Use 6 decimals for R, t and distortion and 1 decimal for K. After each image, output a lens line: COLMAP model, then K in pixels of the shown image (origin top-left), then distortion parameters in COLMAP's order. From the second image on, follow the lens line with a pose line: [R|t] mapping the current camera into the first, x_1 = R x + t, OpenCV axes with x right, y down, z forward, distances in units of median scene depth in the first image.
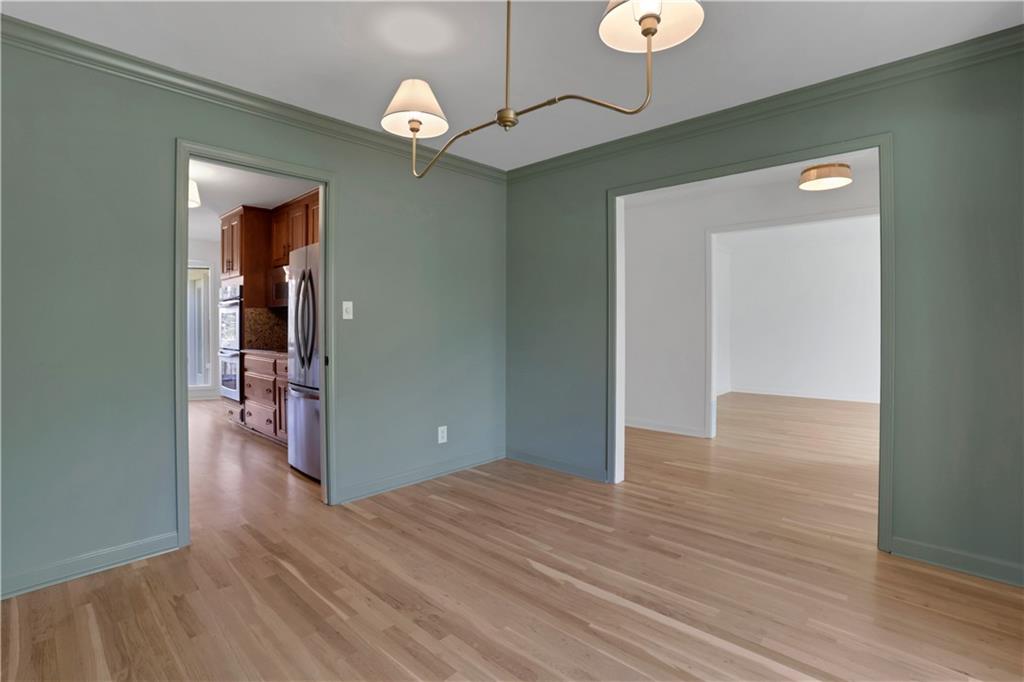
lens RADIAL K [[480.6, 0, 503.9], [0, 480.6, 327.5], [0, 0, 1]] dist [-0.065977, 0.021958]
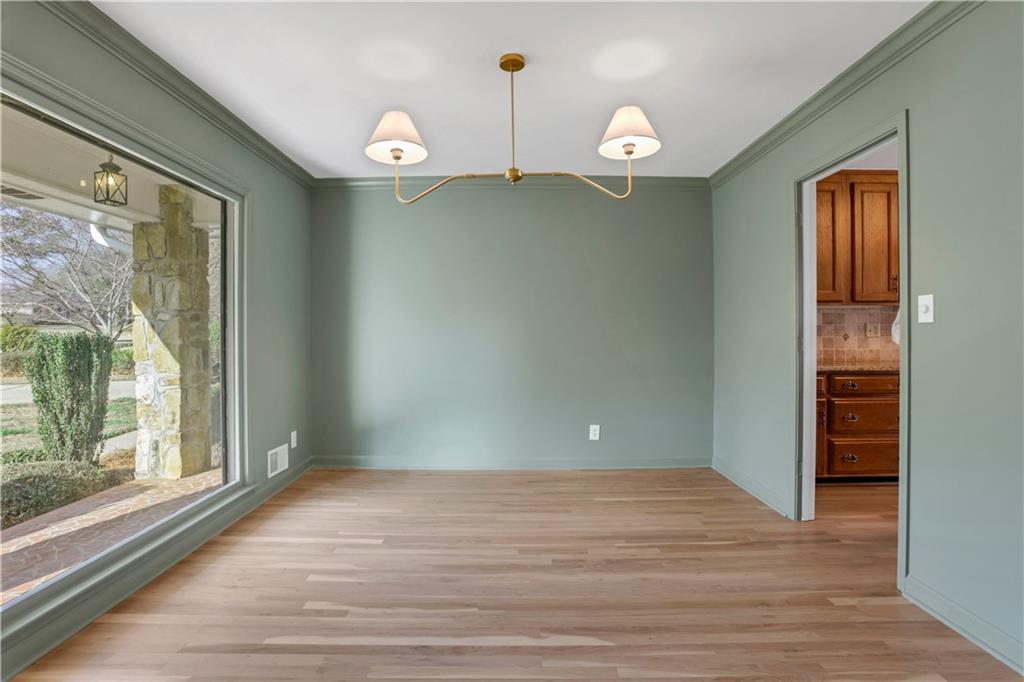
lens RADIAL K [[480.6, 0, 503.9], [0, 480.6, 327.5], [0, 0, 1]] dist [-0.065977, 0.021958]
pose [[-0.726550, -0.002546, -0.687108, 0.626540], [-0.000861, 0.999996, -0.002795, -0.010586], [0.687113, -0.001439, -0.726549, 1.293608]]
